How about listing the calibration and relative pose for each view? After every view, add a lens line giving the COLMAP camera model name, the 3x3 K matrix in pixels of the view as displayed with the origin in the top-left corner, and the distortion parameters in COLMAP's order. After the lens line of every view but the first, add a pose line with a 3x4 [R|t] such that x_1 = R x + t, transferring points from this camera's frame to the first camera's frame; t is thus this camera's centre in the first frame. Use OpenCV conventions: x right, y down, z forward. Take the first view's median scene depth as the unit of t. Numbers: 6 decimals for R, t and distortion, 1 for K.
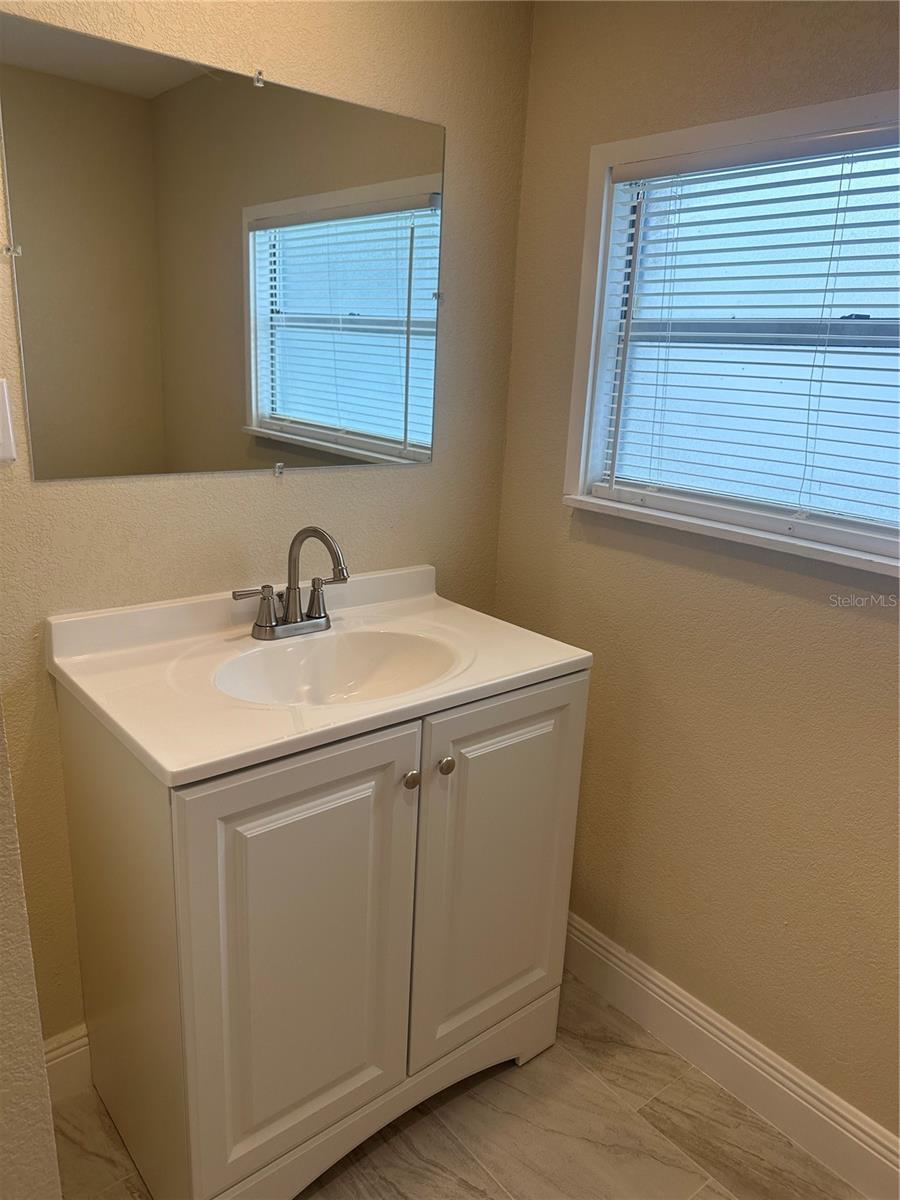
lens RADIAL K [[845.5, 0, 450.0], [0, 845.5, 600.0], [0, 0, 1]] dist [0.110199, -0.169293]
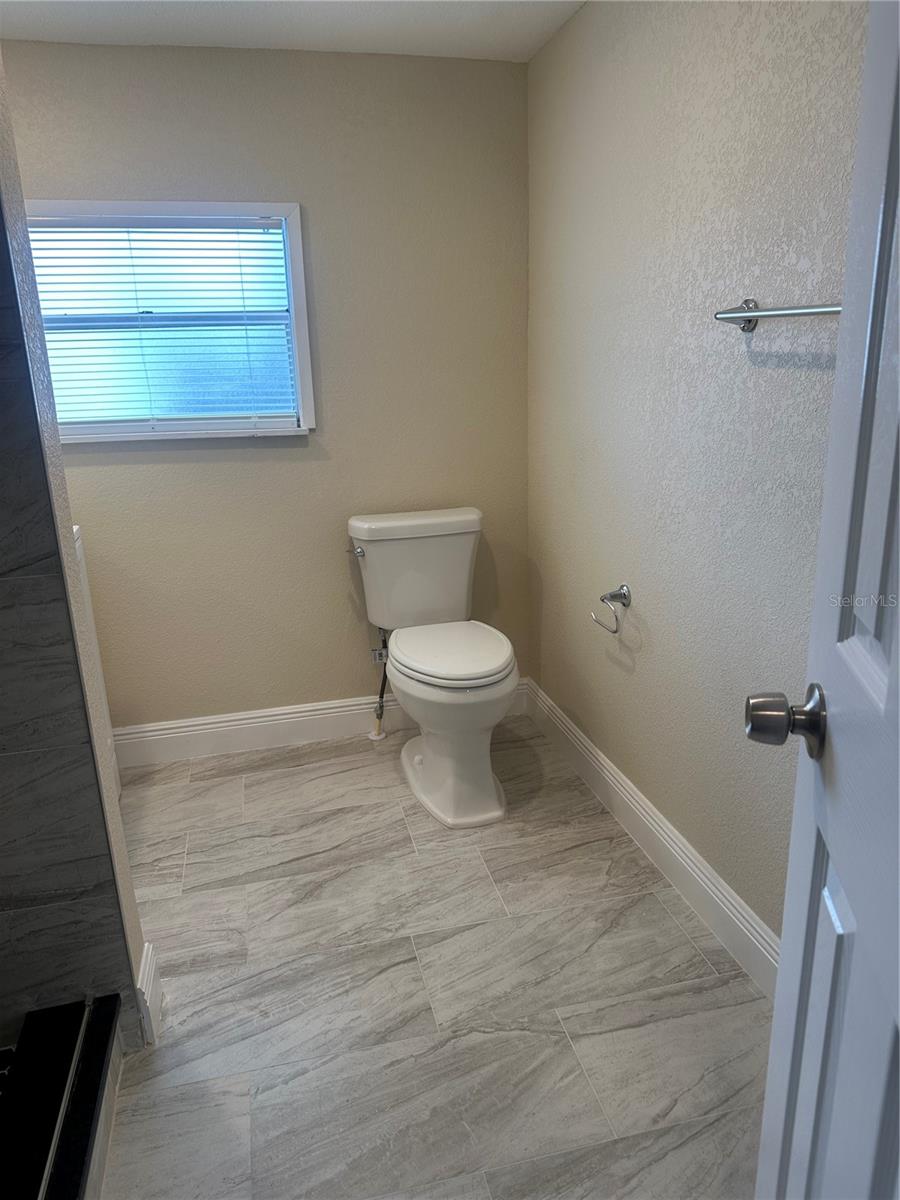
lens RADIAL K [[838.2, 0, 444.1], [0, 838.2, 595.5], [0, 0, 1]] dist [0.177773, -0.371029]
pose [[0.438516, -0.299142, 0.847477, -0.974500], [0.298869, 0.937850, 0.176396, 0.113542], [-0.847574, 0.175932, 0.500667, -0.371093]]
